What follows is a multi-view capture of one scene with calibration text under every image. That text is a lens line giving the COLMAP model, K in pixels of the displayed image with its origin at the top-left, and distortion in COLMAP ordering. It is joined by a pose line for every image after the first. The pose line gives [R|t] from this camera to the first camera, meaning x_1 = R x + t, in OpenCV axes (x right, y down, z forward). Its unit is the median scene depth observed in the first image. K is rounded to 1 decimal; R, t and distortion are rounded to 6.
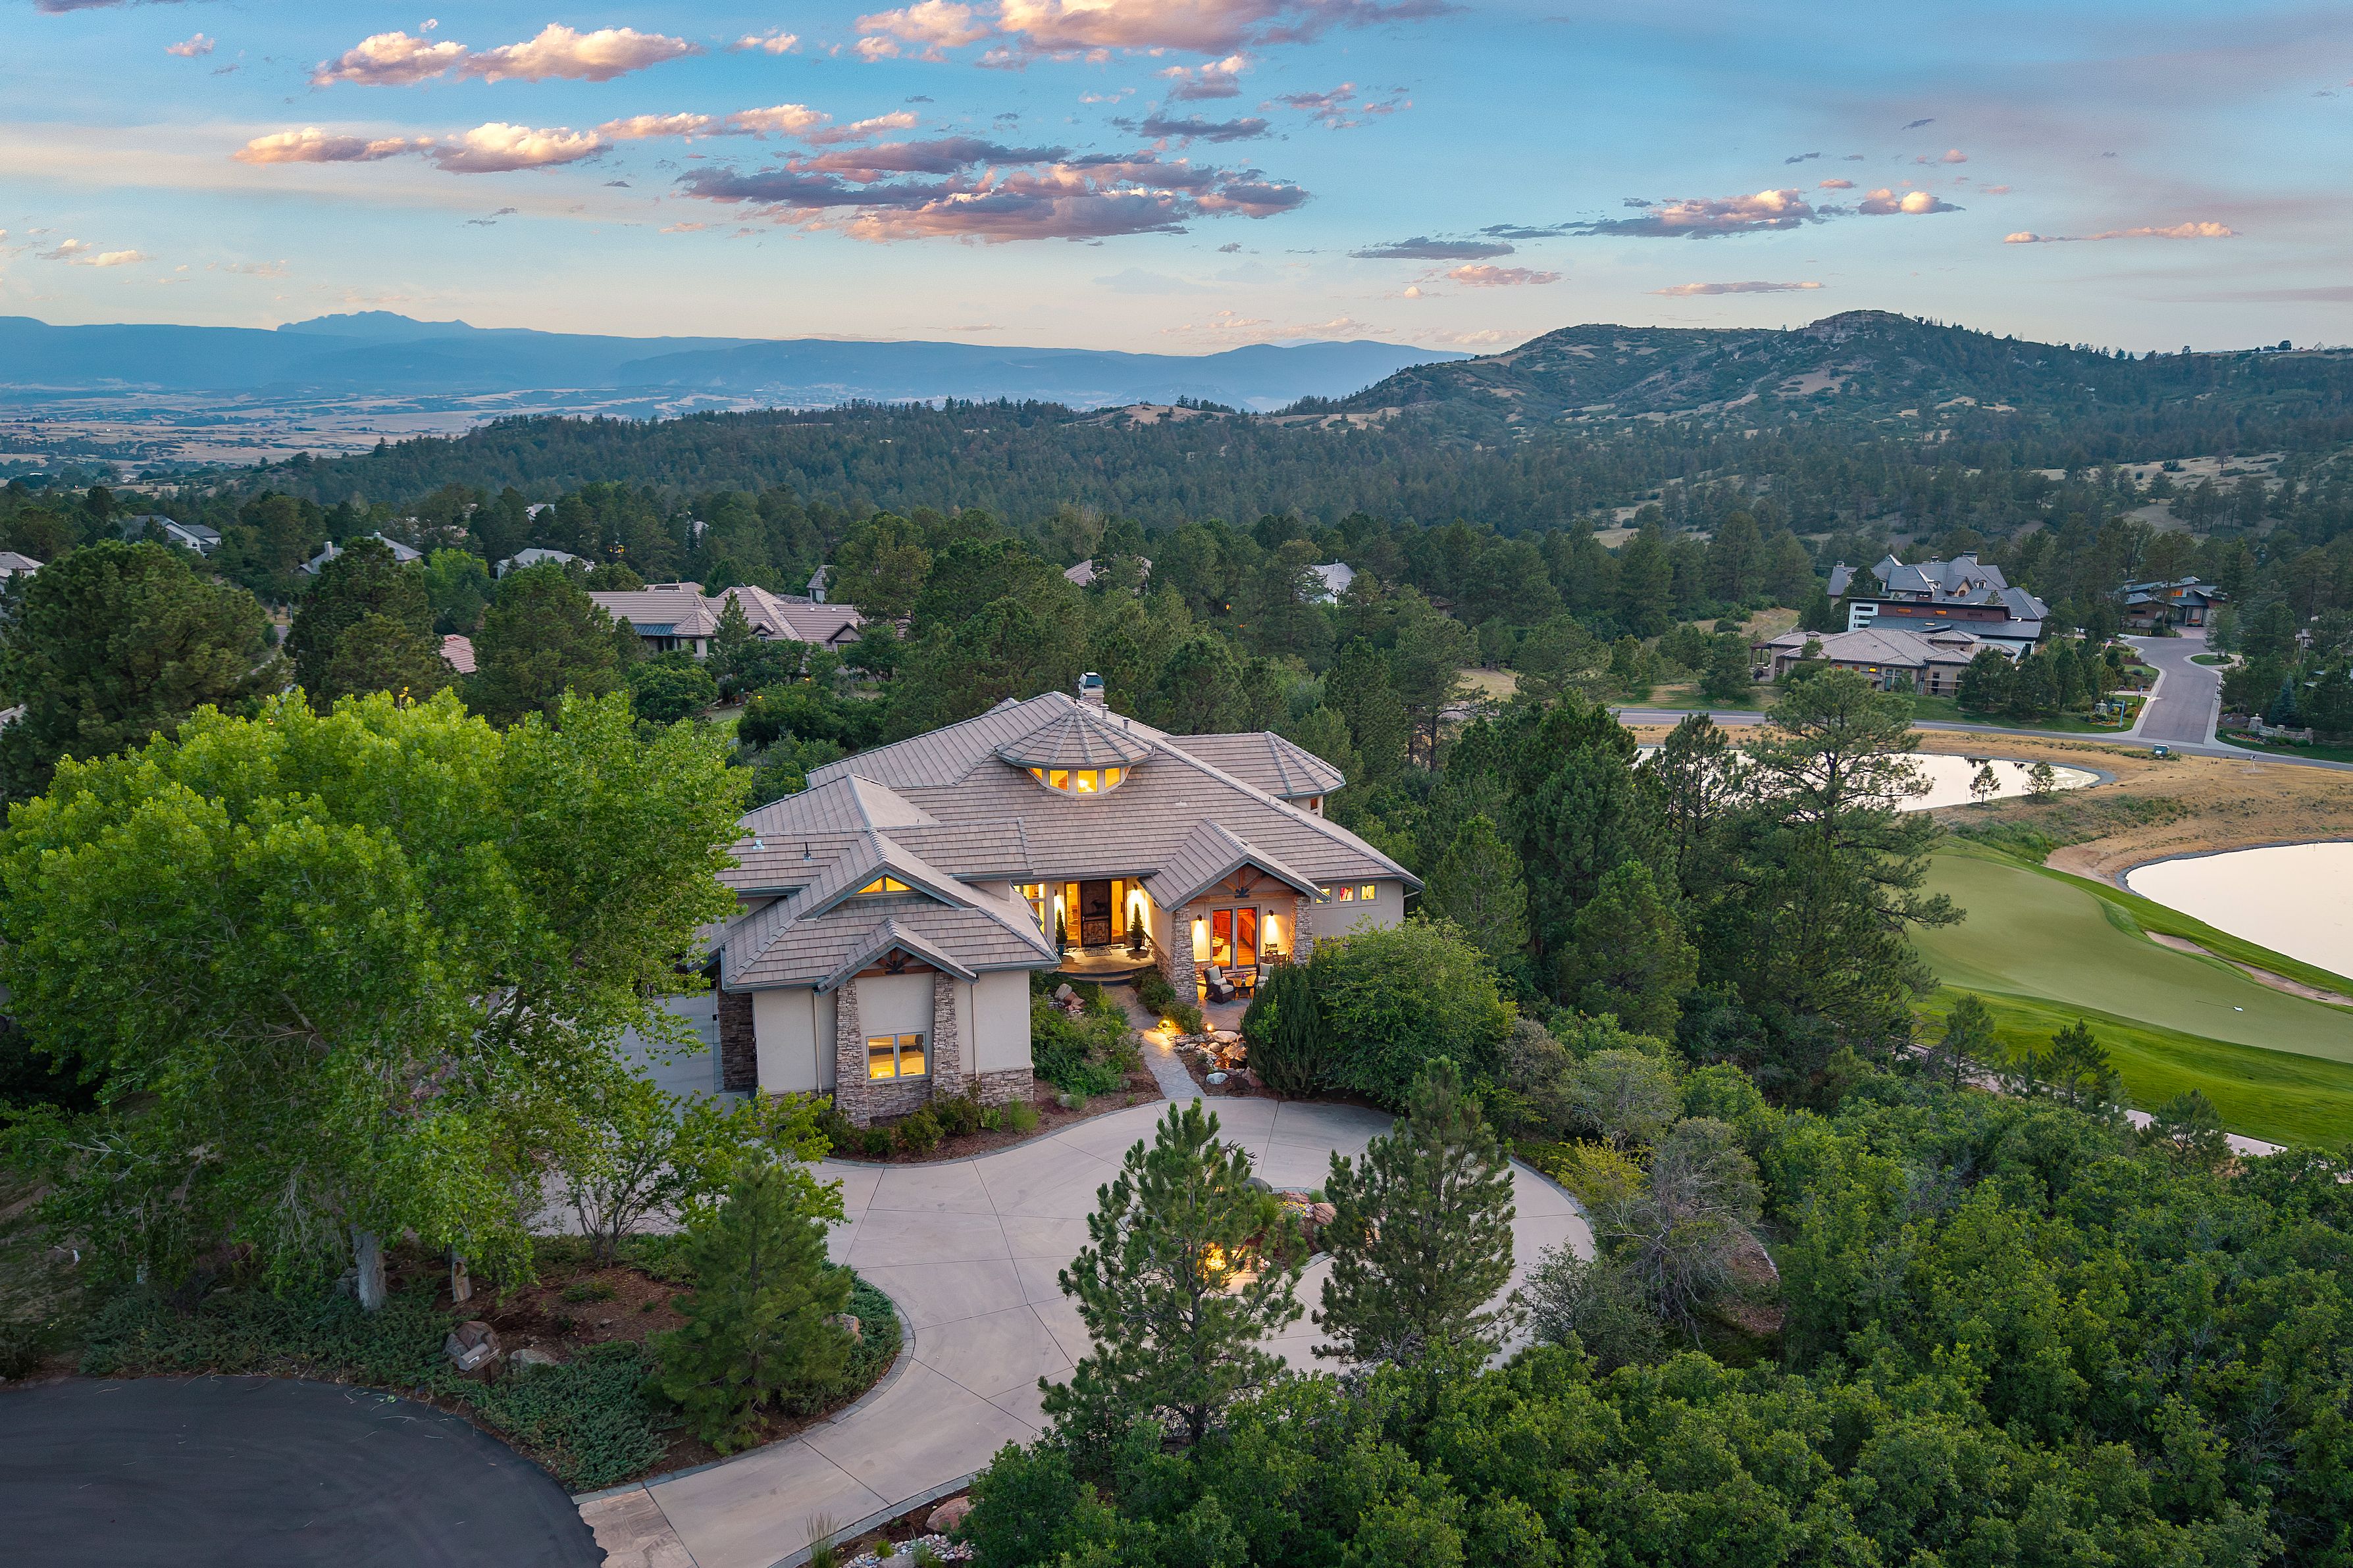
lens RADIAL K [[1746.3, 0, 1170.0], [0, 1746.3, 884.8], [0, 0, 1]] dist [0.020668, -0.005320]
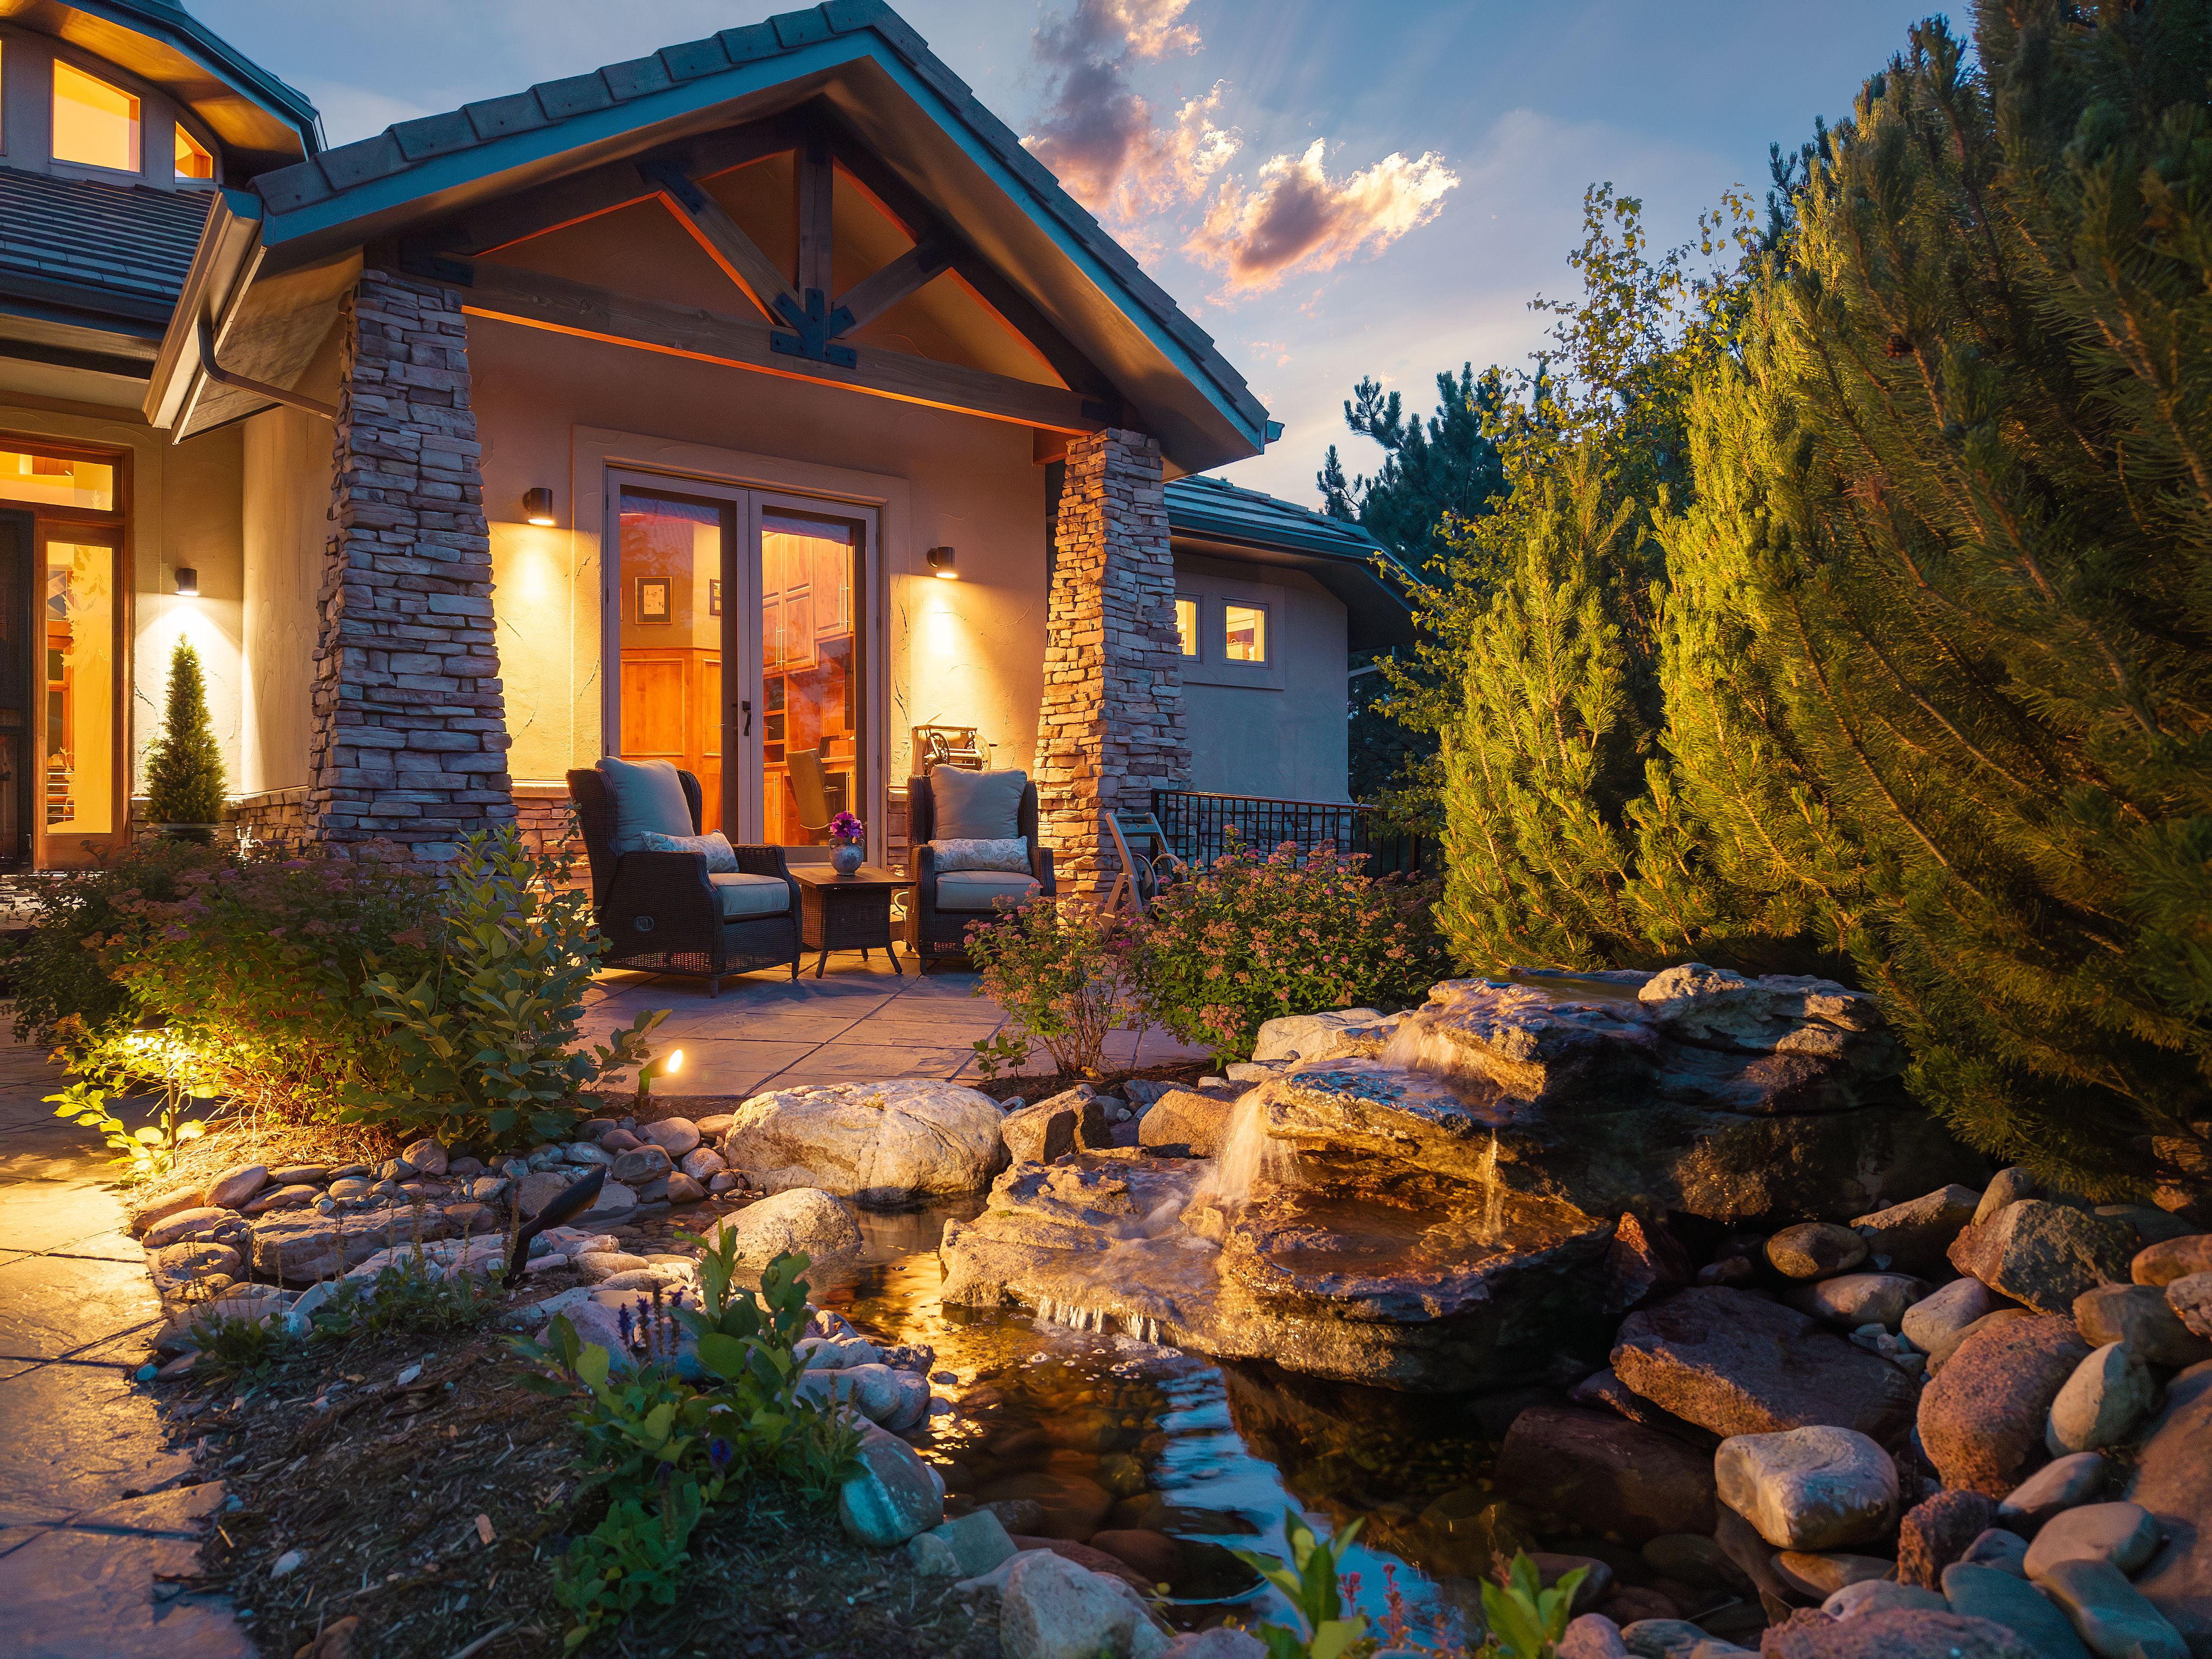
lens RADIAL K [[1440.8, 0, 1071.0], [0, 1440.8, 822.4], [0, 0, 1]] dist [-0.001607, 0.000733]
pose [[0.924721, 0.009866, 0.380518, 0.010797], [0.093560, 0.963106, -0.252336, 0.074372], [-0.368969, 0.268942, 0.889681, 0.769848]]
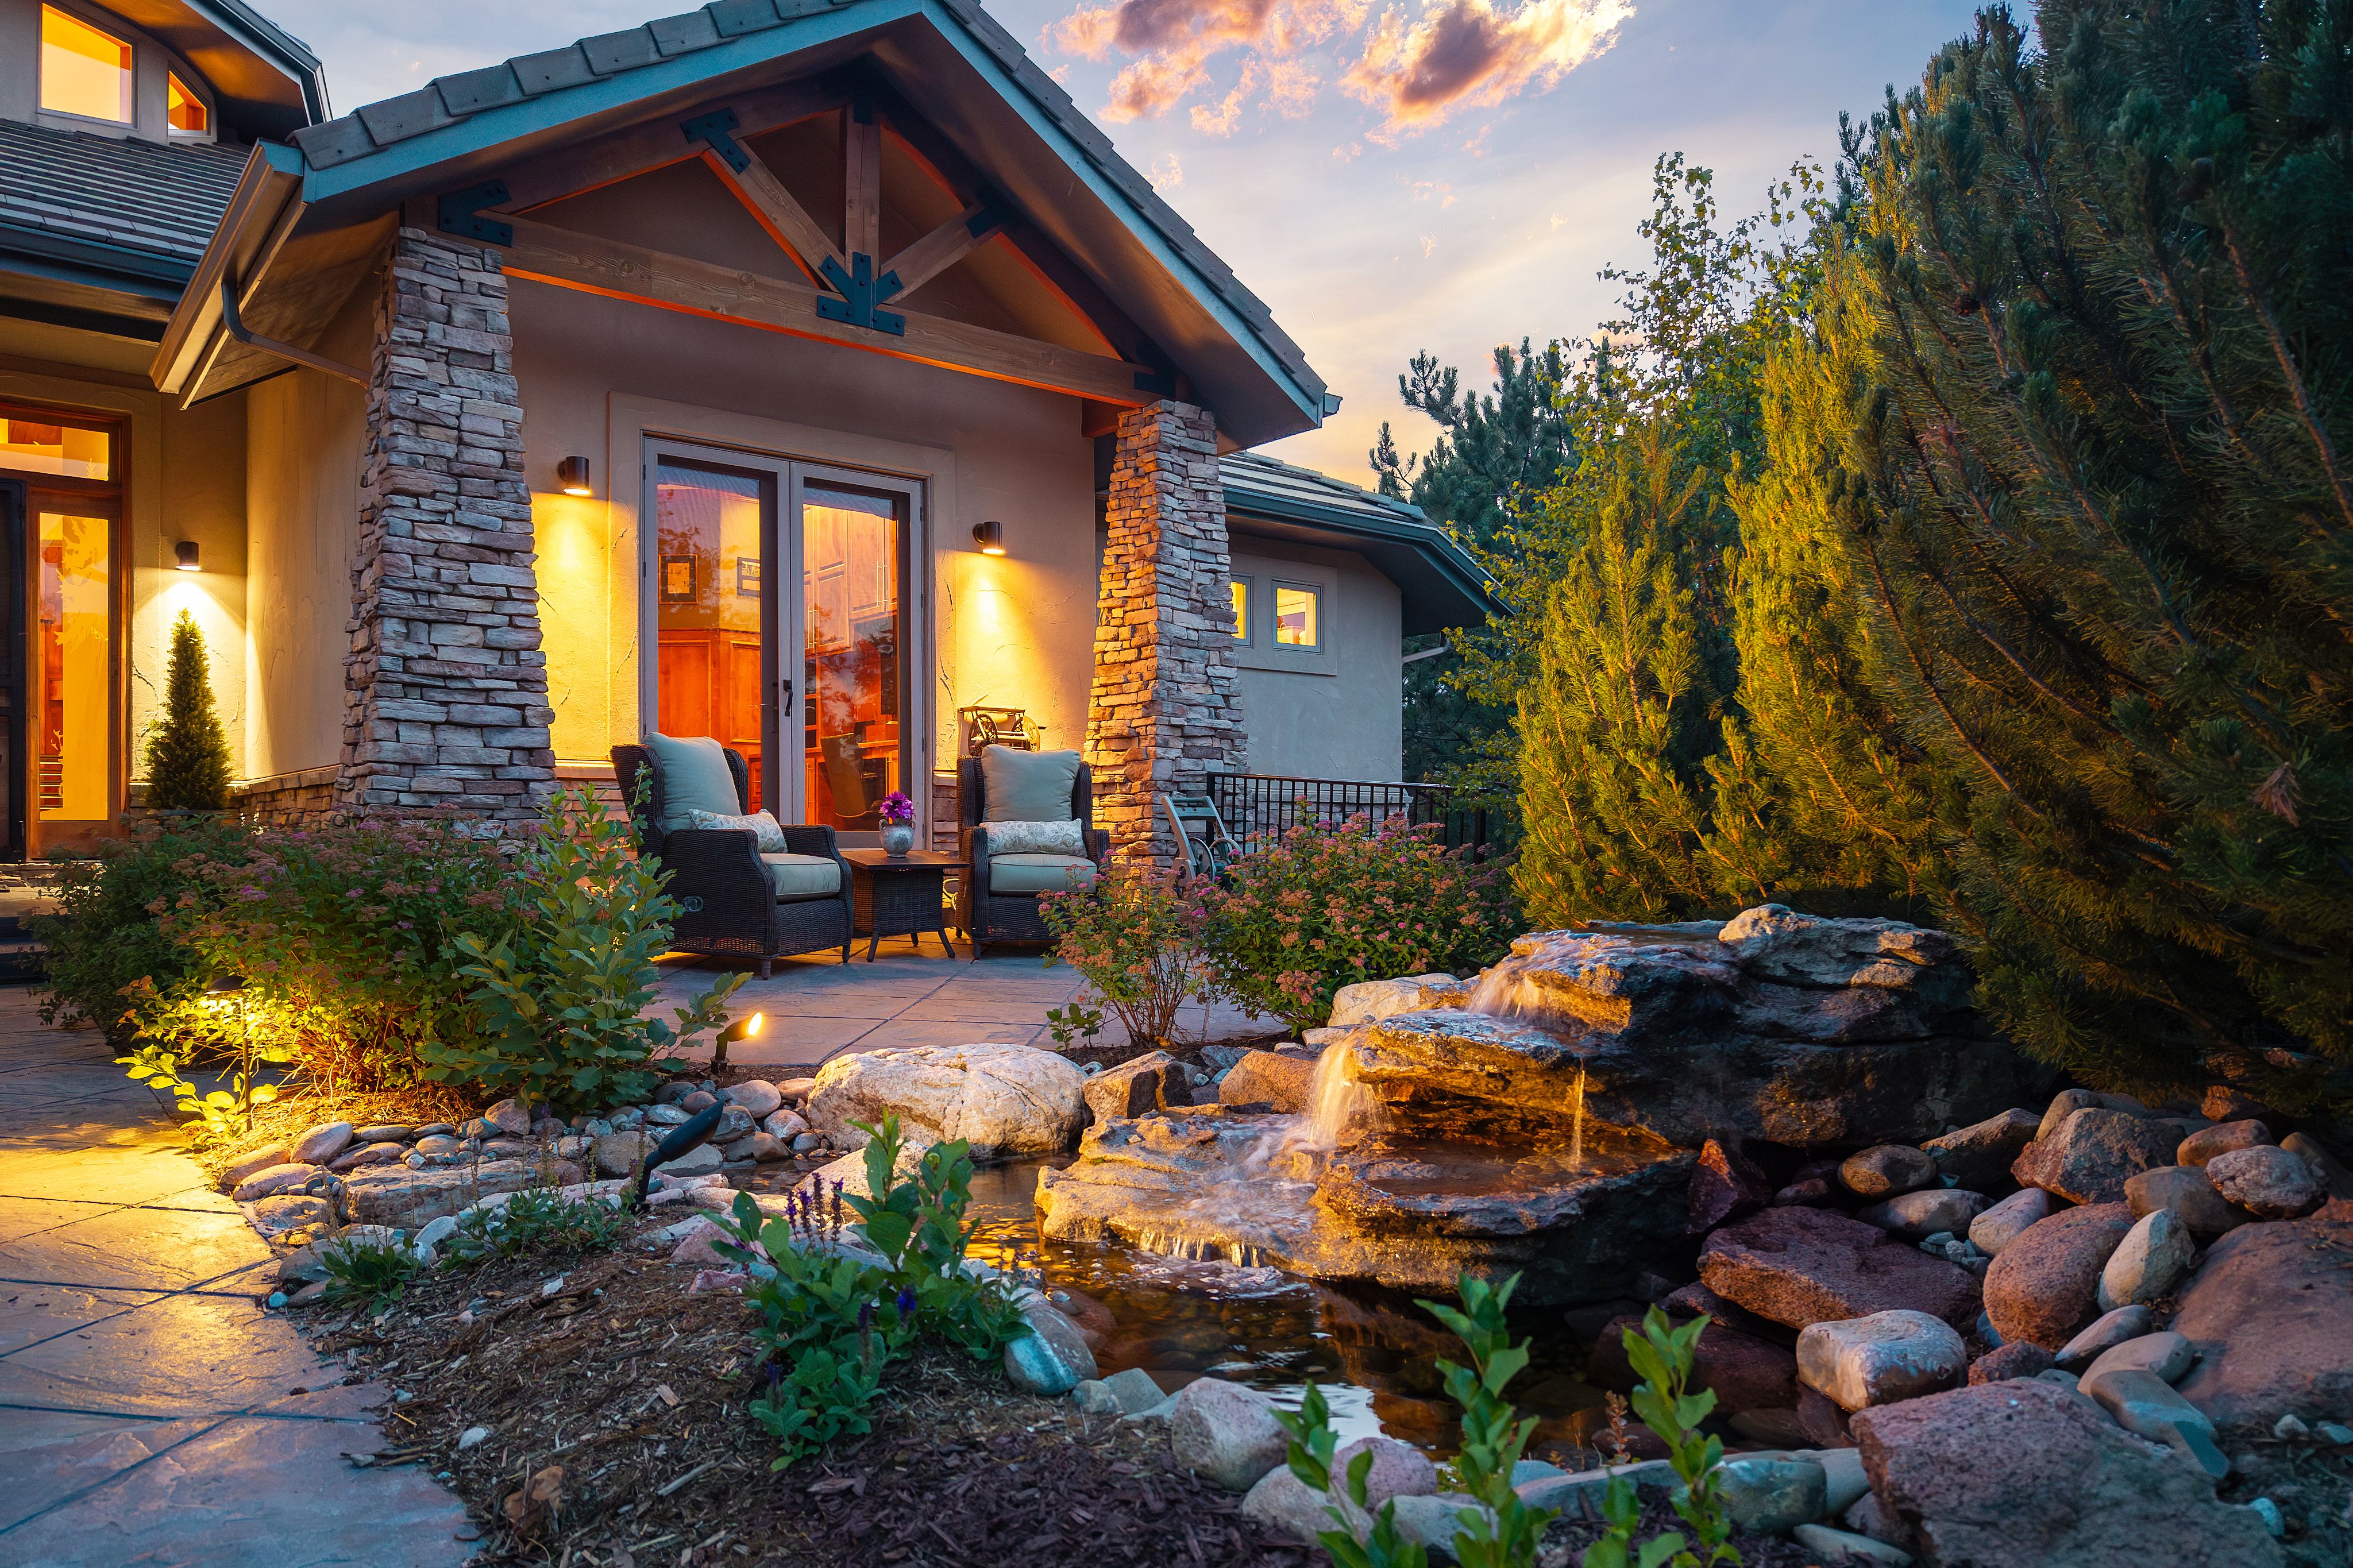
lens RADIAL K [[1536.0, 0, 1134.9], [0, 1536.0, 828.3], [0, 0, 1]] dist [0.000851, -0.001092]
pose [[0.914587, 0.009869, 0.404268, 0.006875], [0.100036, 0.963109, -0.249826, 0.077069], [-0.391820, 0.268929, 0.879860, 0.767438]]
